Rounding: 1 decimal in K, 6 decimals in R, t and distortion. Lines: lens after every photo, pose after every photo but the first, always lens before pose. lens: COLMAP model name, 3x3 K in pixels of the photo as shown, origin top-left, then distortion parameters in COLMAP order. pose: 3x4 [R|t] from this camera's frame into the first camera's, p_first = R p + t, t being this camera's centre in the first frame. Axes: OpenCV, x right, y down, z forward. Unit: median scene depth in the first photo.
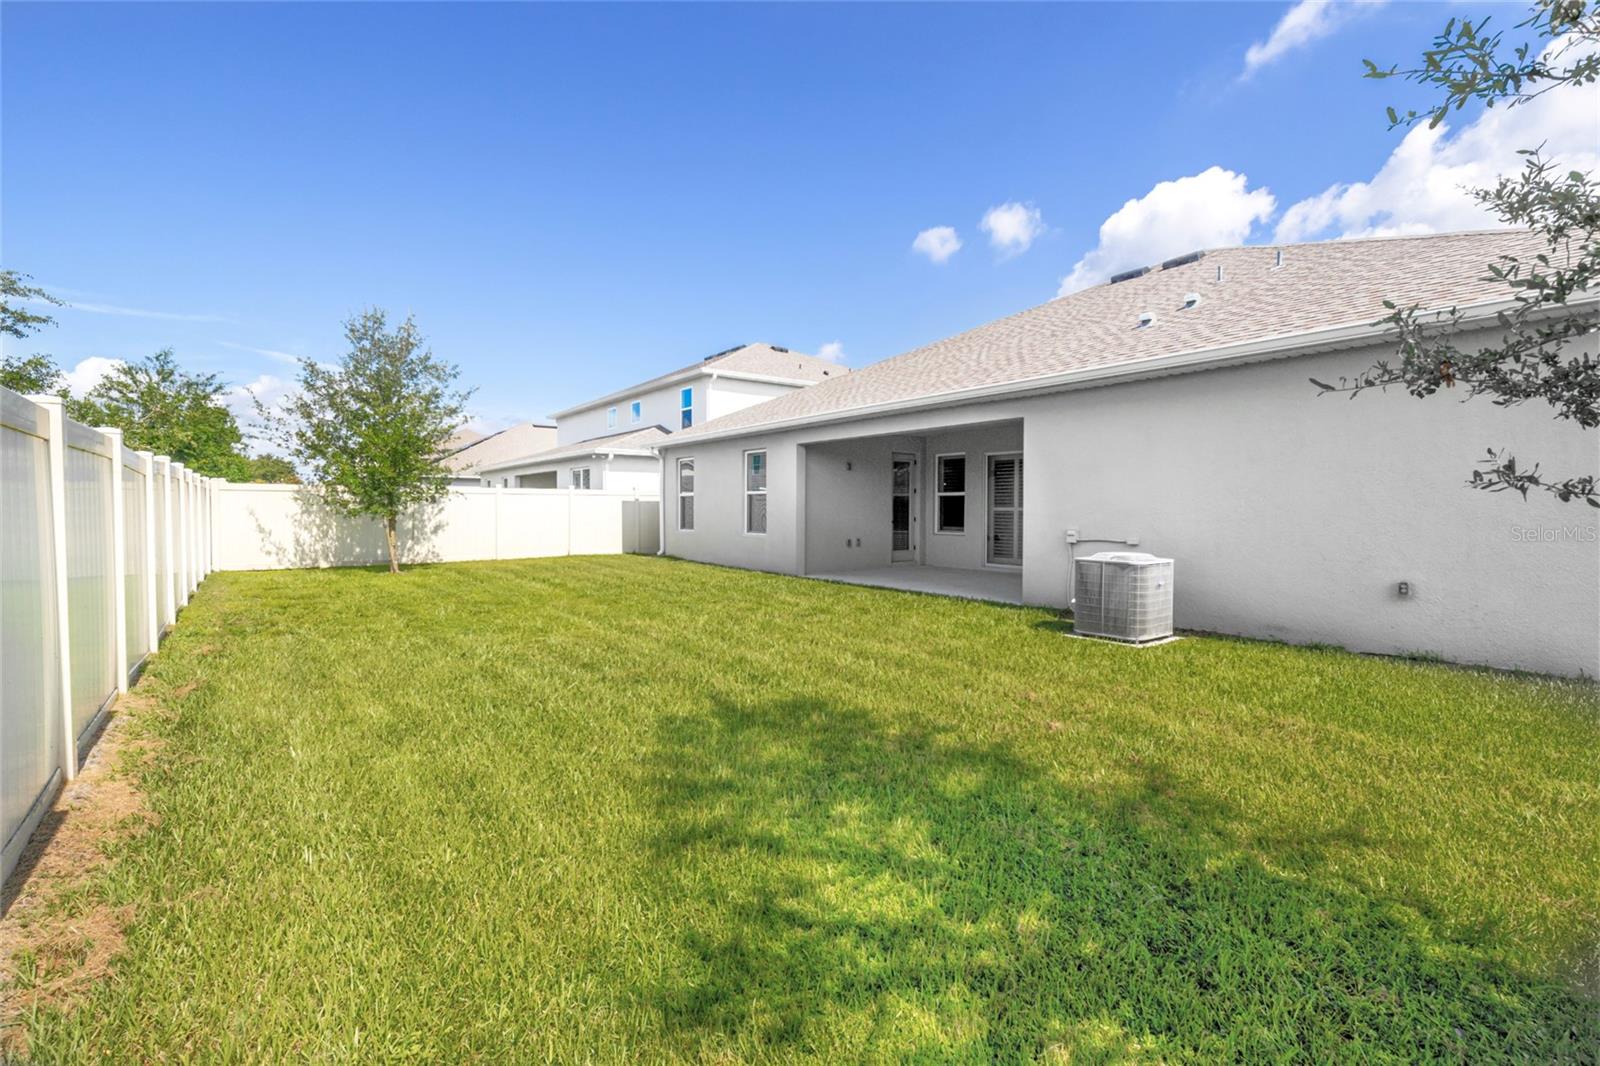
lens RADIAL K [[714.7, 0, 801.9], [0, 714.7, 529.1], [0, 0, 1]] dist [0.002918, 0.000234]
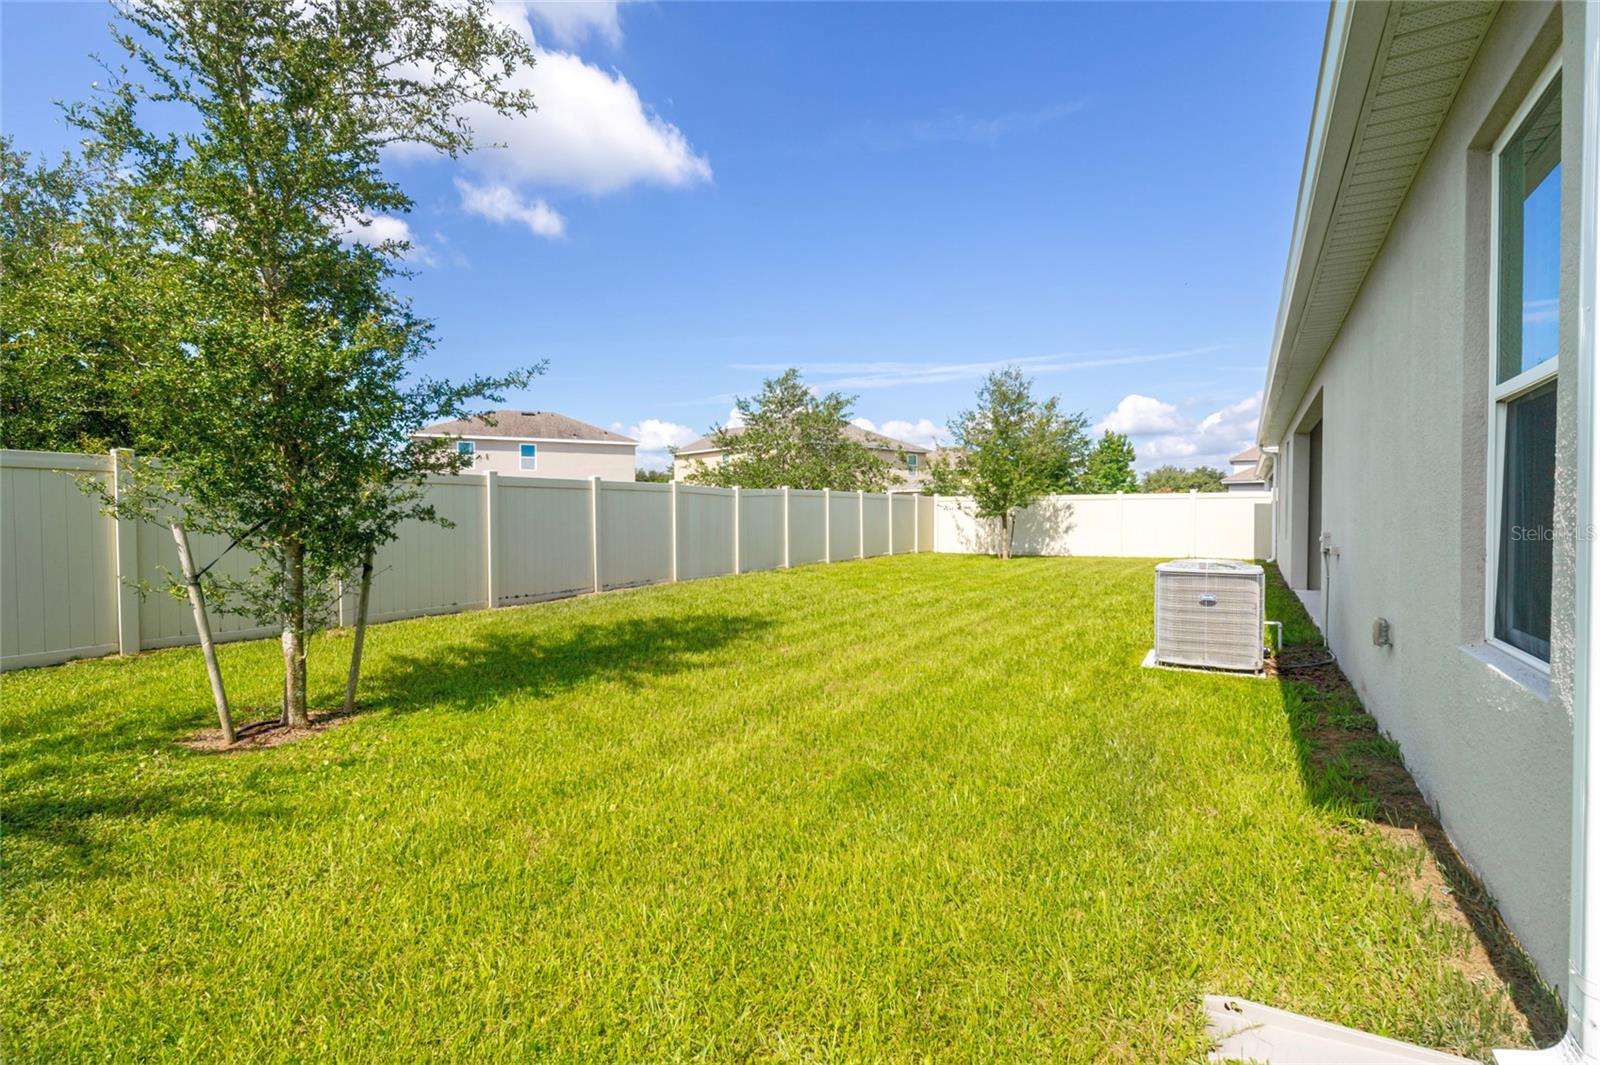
lens RADIAL K [[714.7, 0, 801.9], [0, 714.7, 528.6], [0, 0, 1]] dist [0.002918, 0.000234]
pose [[0.356443, 0.013853, -0.934214, 0.494118], [-0.022121, 0.999735, 0.006384, 0.000814], [0.934055, 0.018390, 0.356655, 0.127011]]
